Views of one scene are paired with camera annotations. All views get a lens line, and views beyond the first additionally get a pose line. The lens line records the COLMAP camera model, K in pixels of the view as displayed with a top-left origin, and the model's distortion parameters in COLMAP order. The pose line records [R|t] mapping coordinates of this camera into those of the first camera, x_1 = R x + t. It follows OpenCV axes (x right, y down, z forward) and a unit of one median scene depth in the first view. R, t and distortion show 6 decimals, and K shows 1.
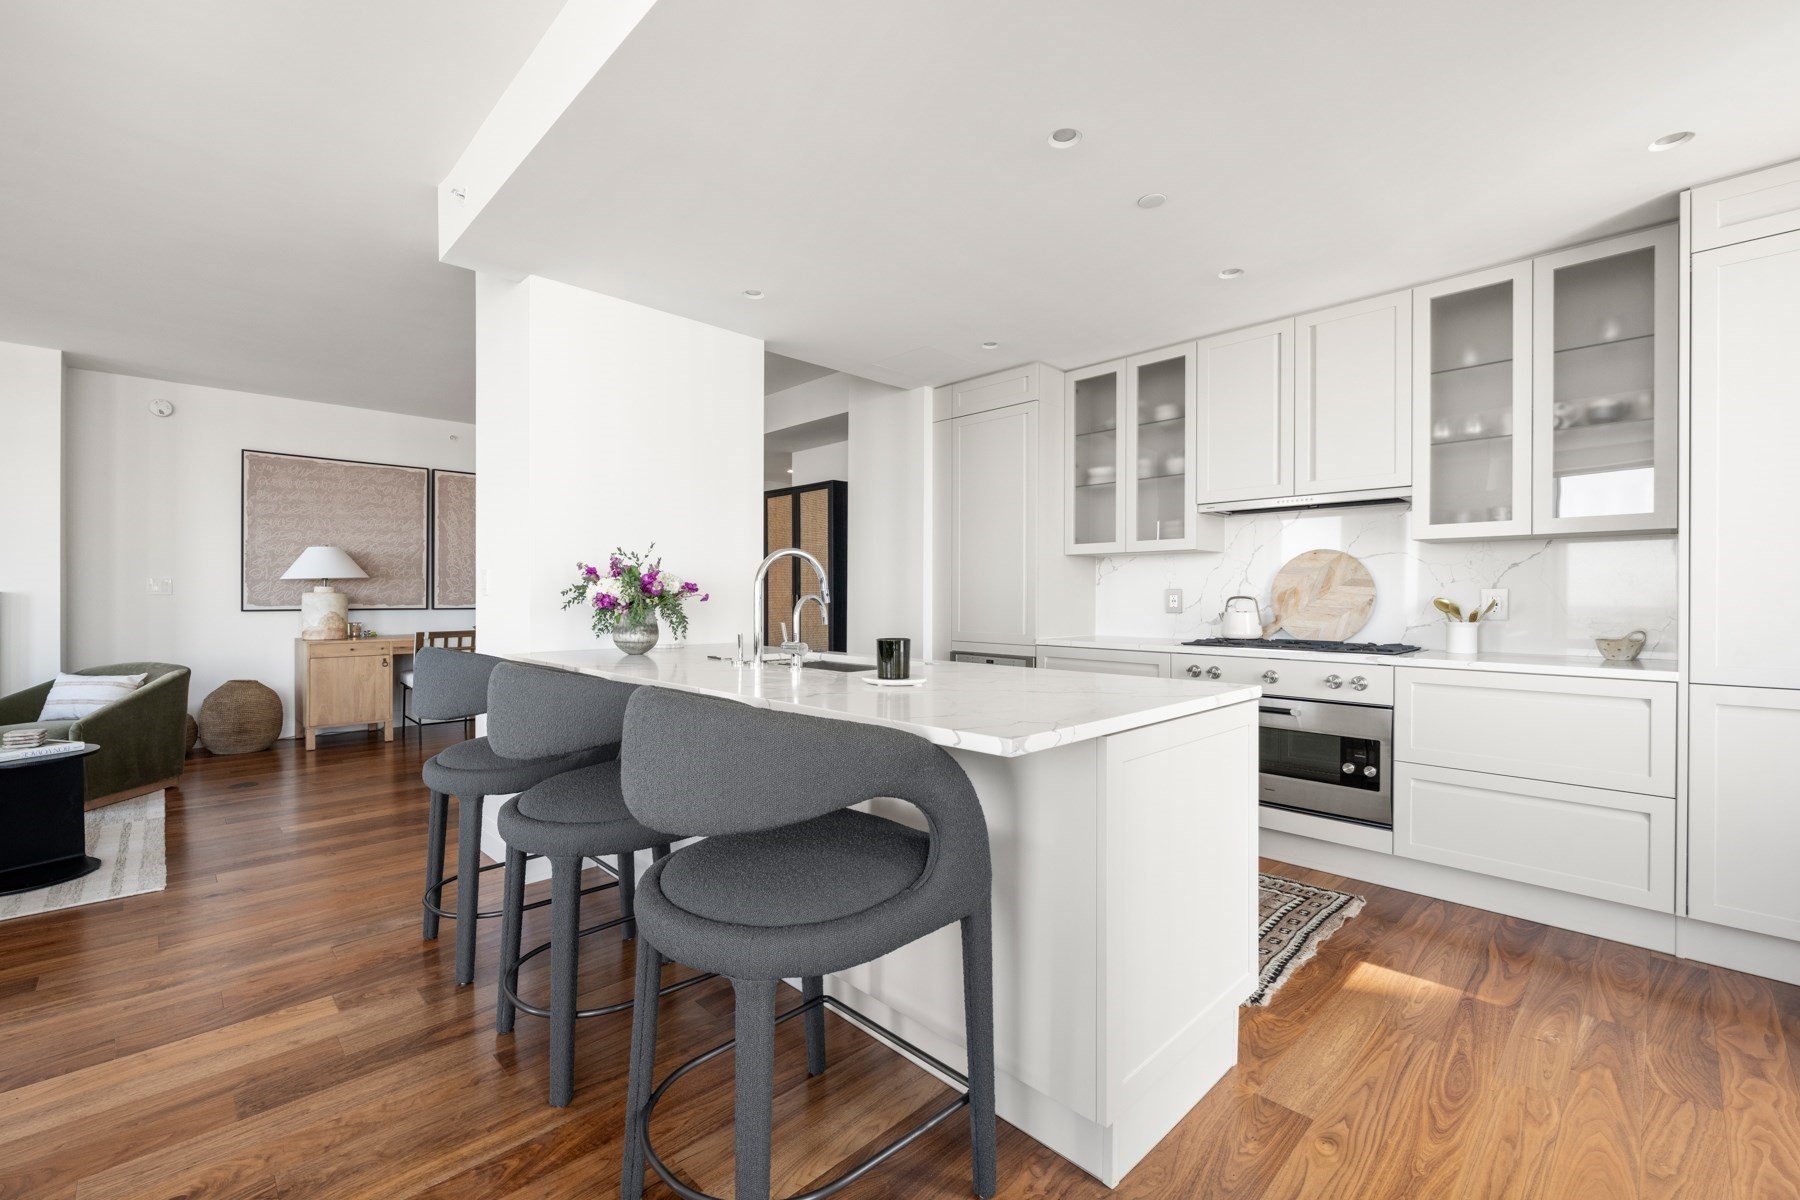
lens RADIAL K [[764.8, 0, 903.3], [0, 764.8, 597.5], [0, 0, 1]] dist [0.001010, -0.000356]
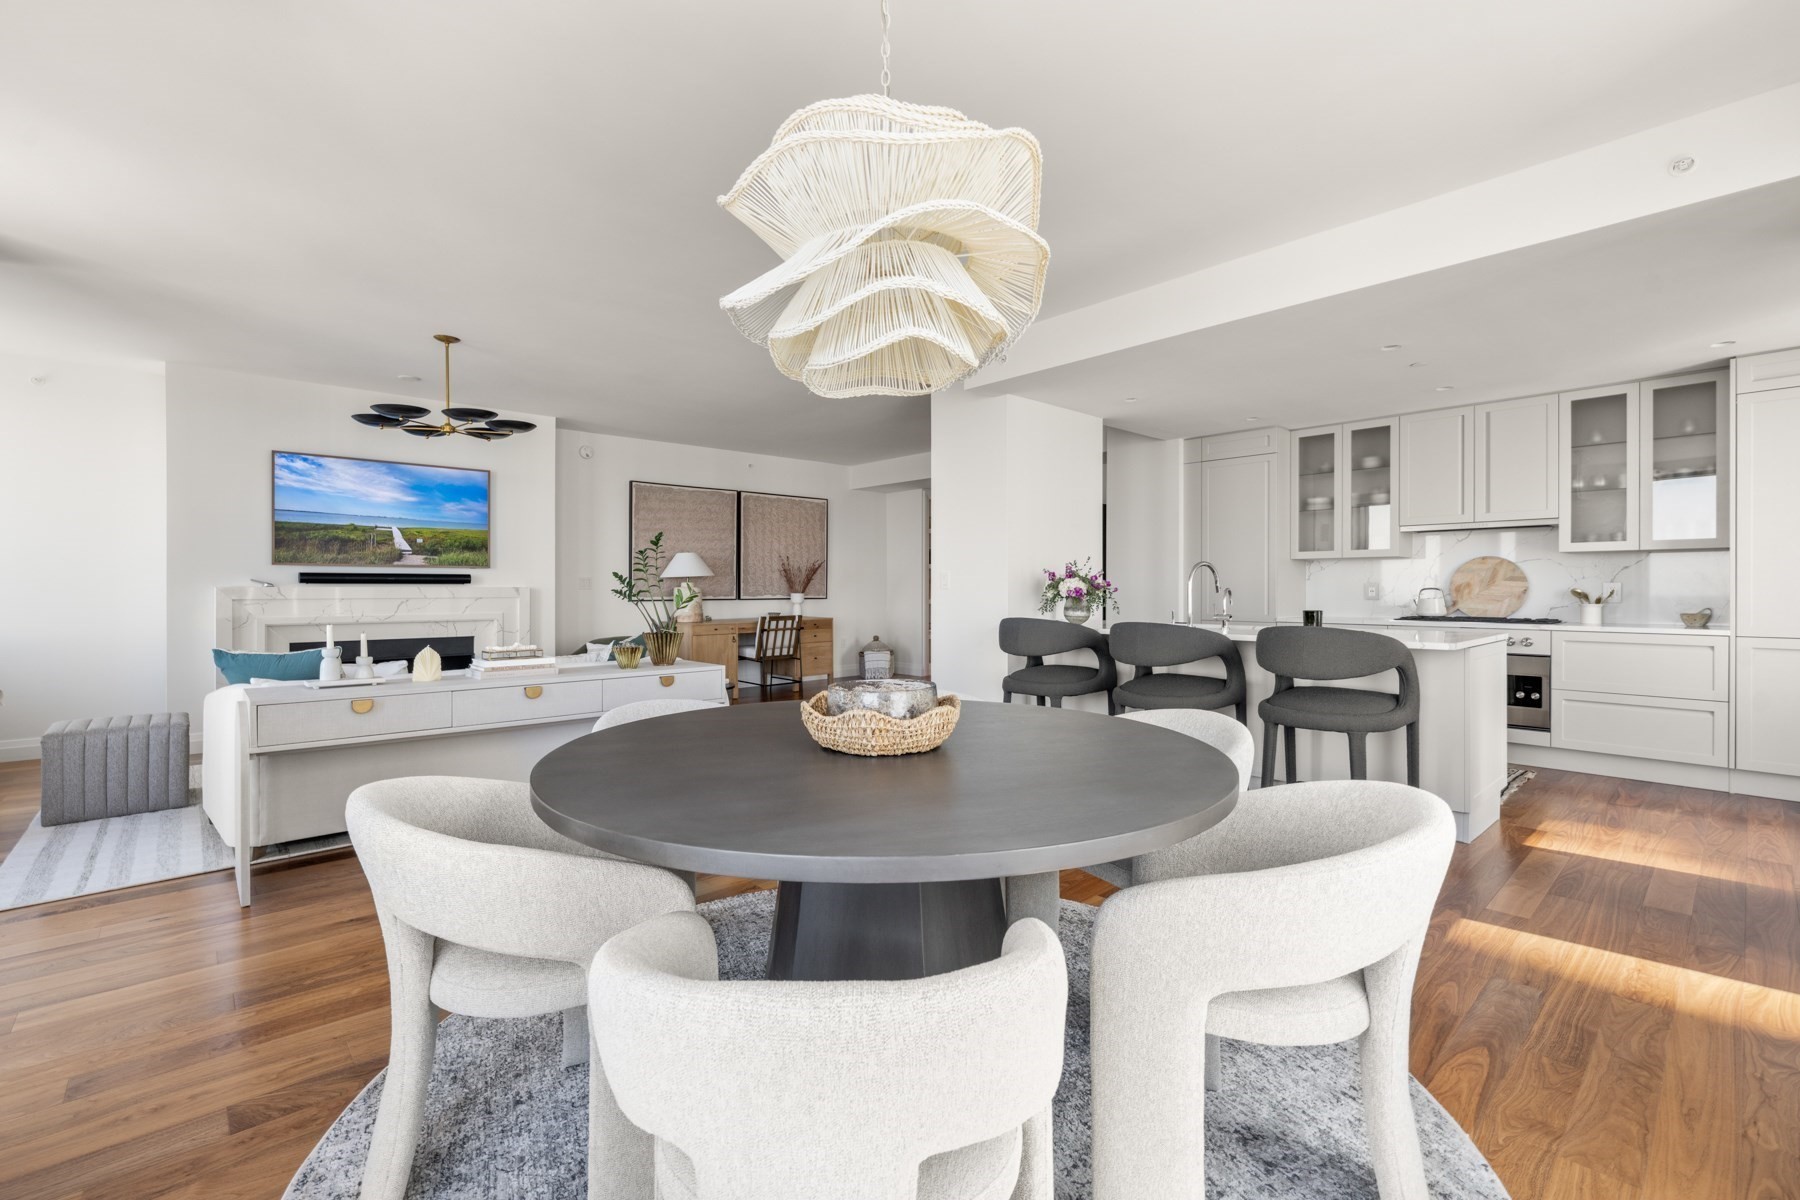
lens RADIAL K [[789.5, 0, 897.4], [0, 789.5, 589.0], [0, 0, 1]] dist [0.000671, 0.000252]
pose [[0.999235, -0.003228, -0.038964, -0.607761], [0.003231, 0.999995, 0.000032, -0.003066], [0.038964, -0.000158, 0.999241, -0.652893]]
